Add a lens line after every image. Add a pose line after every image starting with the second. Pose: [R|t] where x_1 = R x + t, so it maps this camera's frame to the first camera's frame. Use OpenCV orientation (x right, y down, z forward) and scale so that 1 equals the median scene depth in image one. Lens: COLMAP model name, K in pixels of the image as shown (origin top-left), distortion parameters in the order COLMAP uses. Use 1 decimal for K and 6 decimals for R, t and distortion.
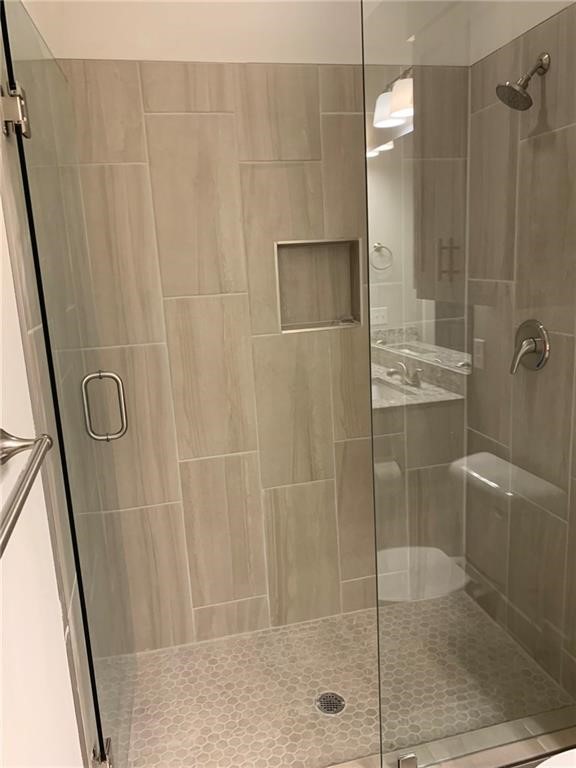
lens RADIAL K [[584.1, 0, 284.7], [0, 584.1, 379.8], [0, 0, 1]] dist [0.046563, -0.051784]
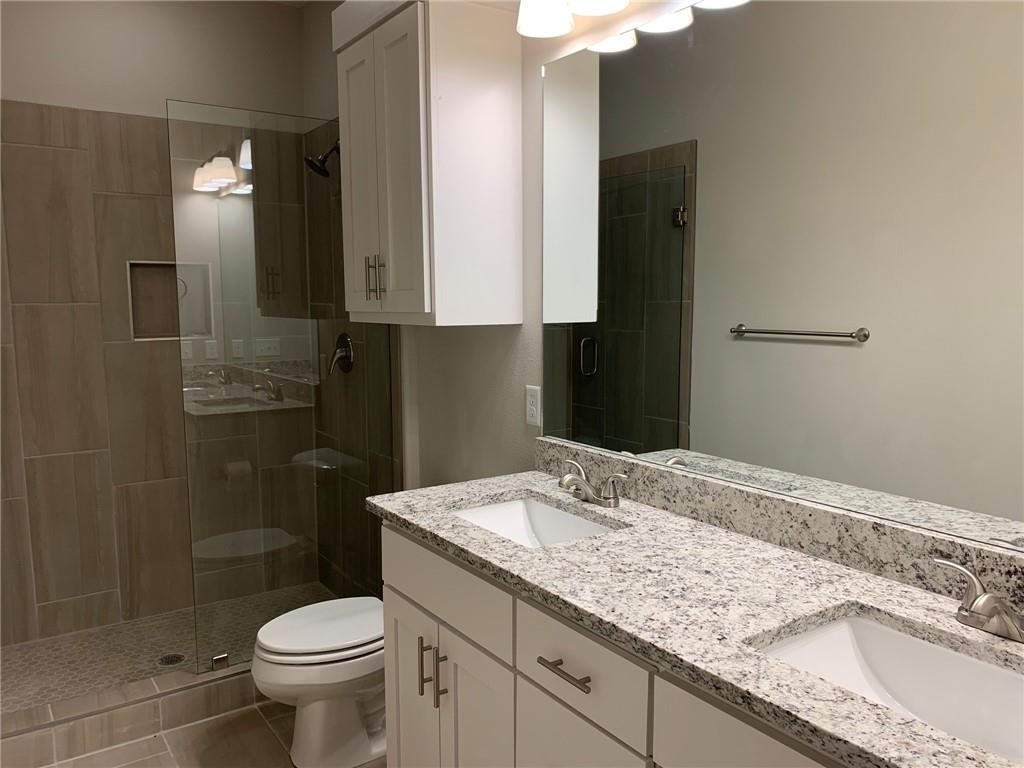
lens RADIAL K [[778.8, 0, 508.9], [0, 778.8, 392.7], [0, 0, 1]] dist [0.046563, -0.051784]
pose [[0.937075, 0.008464, 0.349024, 0.140632], [0.023968, 0.995788, -0.088499, 0.165595], [-0.348303, 0.091295, 0.932926, -0.633174]]
